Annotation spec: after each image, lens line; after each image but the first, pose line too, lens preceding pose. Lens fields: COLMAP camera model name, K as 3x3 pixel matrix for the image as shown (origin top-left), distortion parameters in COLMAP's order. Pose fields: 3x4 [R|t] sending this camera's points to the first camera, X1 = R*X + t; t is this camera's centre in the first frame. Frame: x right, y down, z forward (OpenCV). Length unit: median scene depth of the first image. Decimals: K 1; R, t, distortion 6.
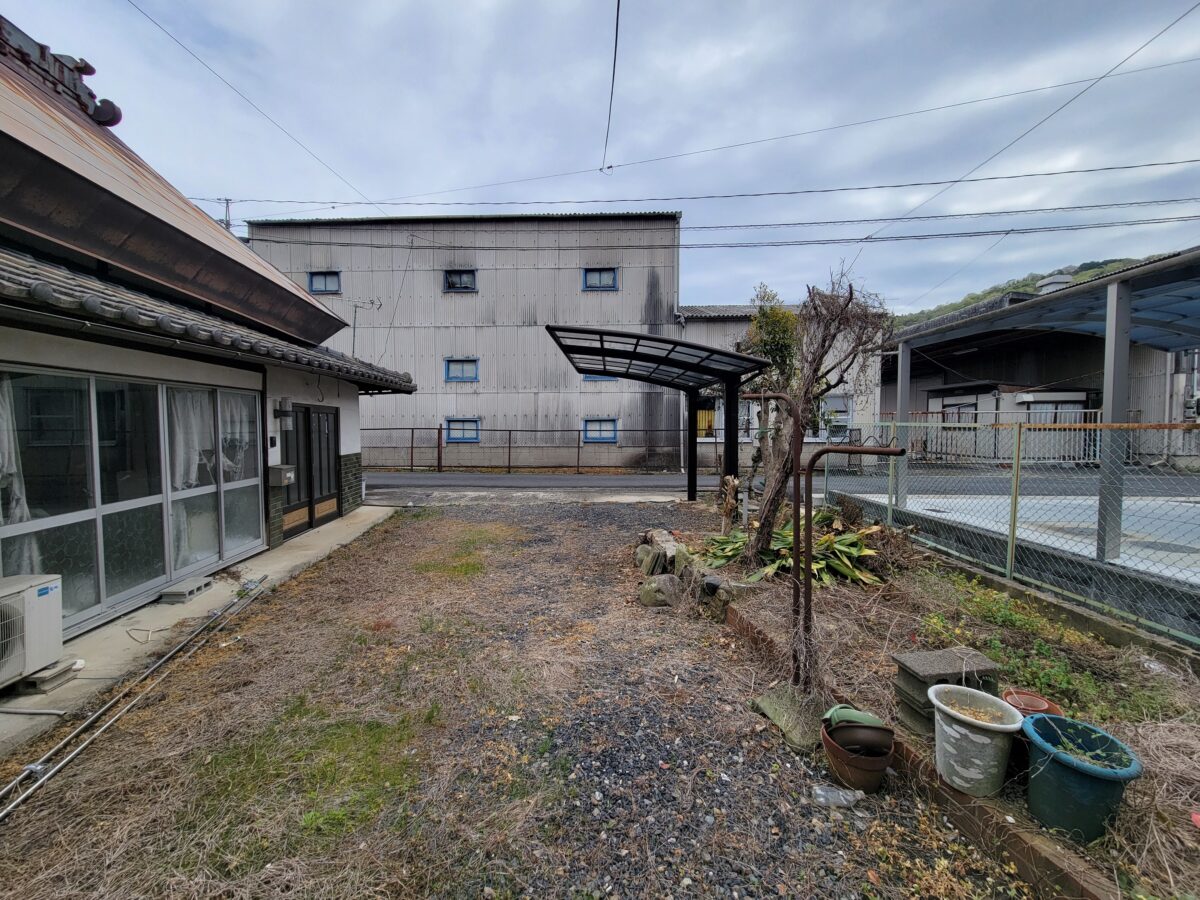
lens RADIAL K [[487.8, 0, 598.2], [0, 487.8, 446.9], [0, 0, 1]] dist [0.000877, -0.000025]
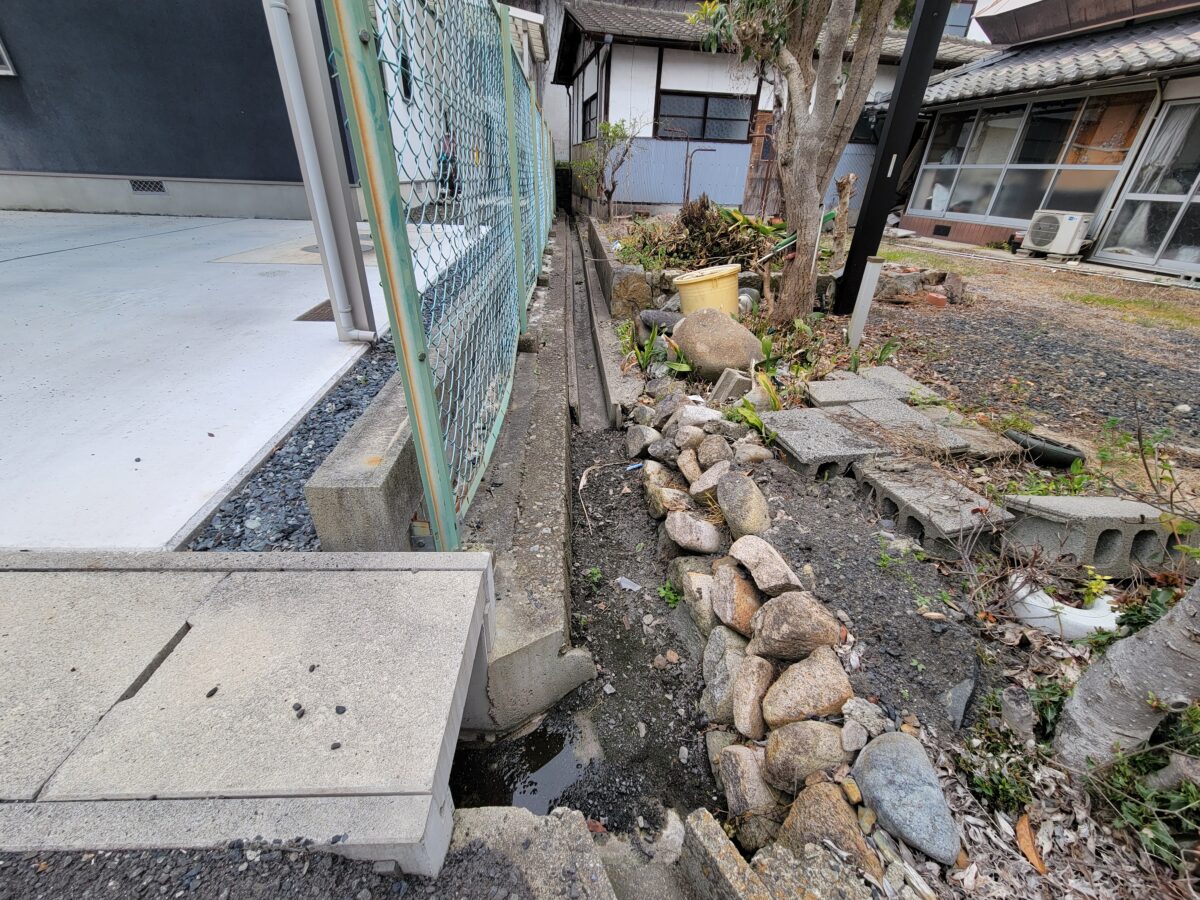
lens RADIAL K [[487.8, 0, 598.2], [0, 487.8, 446.9], [0, 0, 1]] dist [0.000877, -0.000025]
pose [[-0.997104, 0.008333, -0.075590, 0.491765], [-0.032856, 0.849215, 0.527023, 0.022158], [0.068584, 0.527981, -0.846482, 1.246531]]
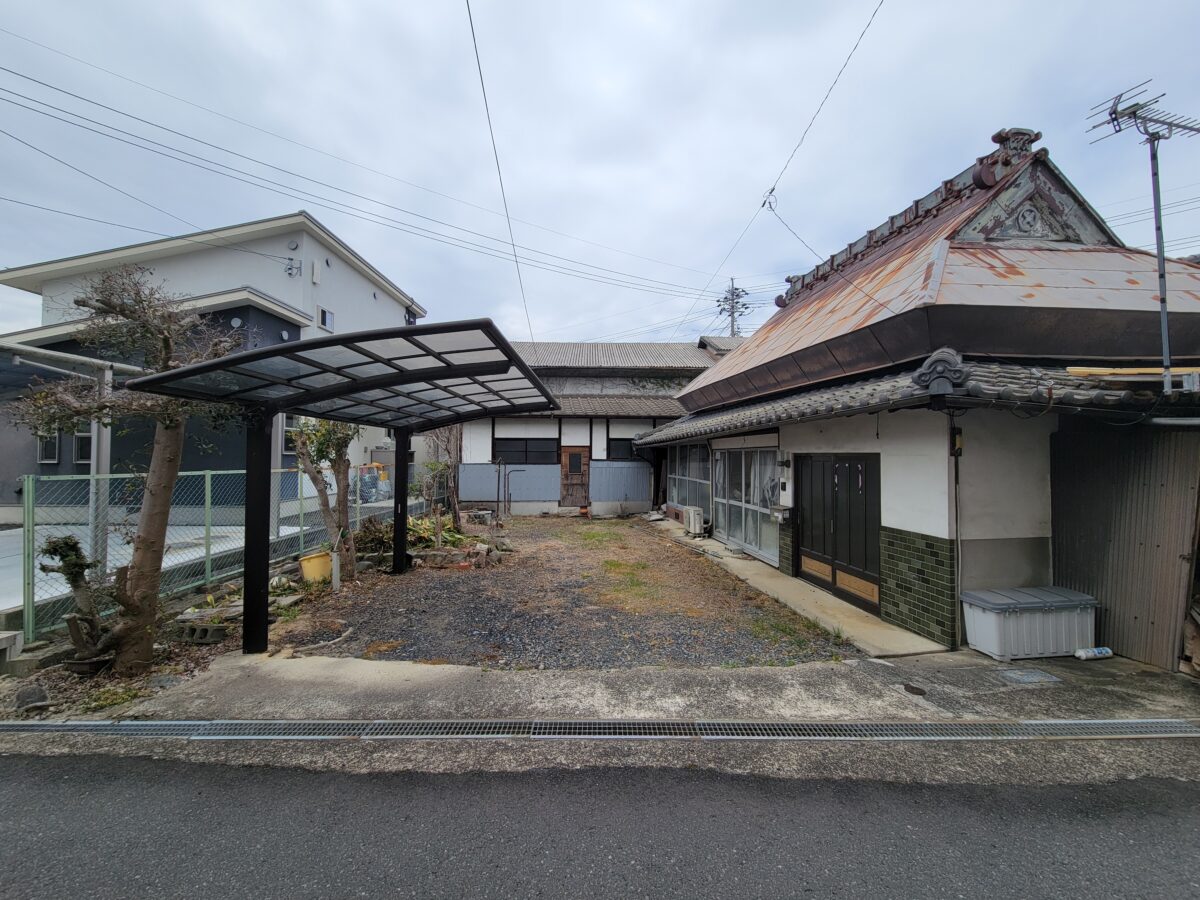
lens RADIAL K [[487.4, 0, 598.3], [0, 487.4, 447.9], [0, 0, 1]] dist [0.006855, -0.004470]
pose [[-0.999971, -0.001377, -0.007503, -0.145071], [-0.001578, 0.999636, 0.026928, -0.107685], [0.007463, 0.026939, -0.999609, 1.706878]]
